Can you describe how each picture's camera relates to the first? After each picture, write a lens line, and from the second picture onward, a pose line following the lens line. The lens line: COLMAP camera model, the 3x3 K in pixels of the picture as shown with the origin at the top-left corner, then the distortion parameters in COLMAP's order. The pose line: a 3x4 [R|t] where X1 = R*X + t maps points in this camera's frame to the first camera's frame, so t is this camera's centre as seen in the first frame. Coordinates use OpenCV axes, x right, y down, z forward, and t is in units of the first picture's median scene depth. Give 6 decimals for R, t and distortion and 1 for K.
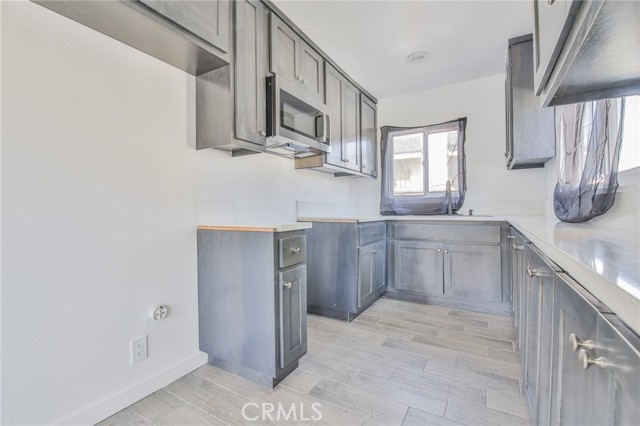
lens RADIAL K [[292.0, 0, 318.7], [0, 292.0, 209.9], [0, 0, 1]] dist [-0.006935, -0.006152]
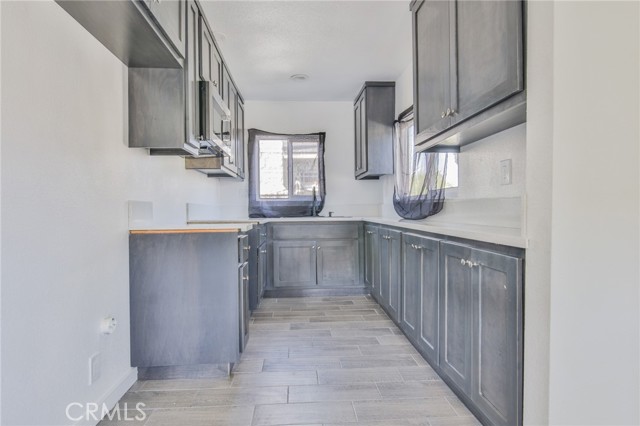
lens RADIAL K [[351.8, 0, 316.6], [0, 351.8, 210.2], [0, 0, 1]] dist [-0.003020, -0.000665]
pose [[0.826857, -0.000620, 0.562412, -0.359996], [0.004290, 0.999977, -0.005204, -0.000320], [-0.562396, 0.006716, 0.826841, -0.159061]]
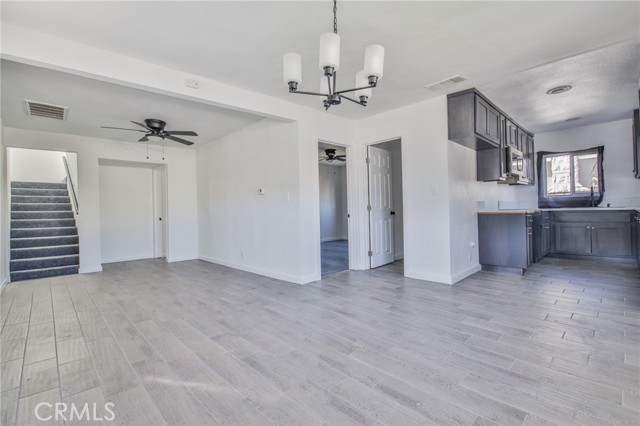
lens RADIAL K [[292.0, 0, 318.8], [0, 292.0, 208.0], [0, 0, 1]] dist [-0.006935, -0.006152]
pose [[0.962707, -0.015237, -0.270118, -0.675903], [0.015265, 0.999881, -0.001997, 0.002321], [0.270116, -0.002201, 0.962825, -1.110230]]
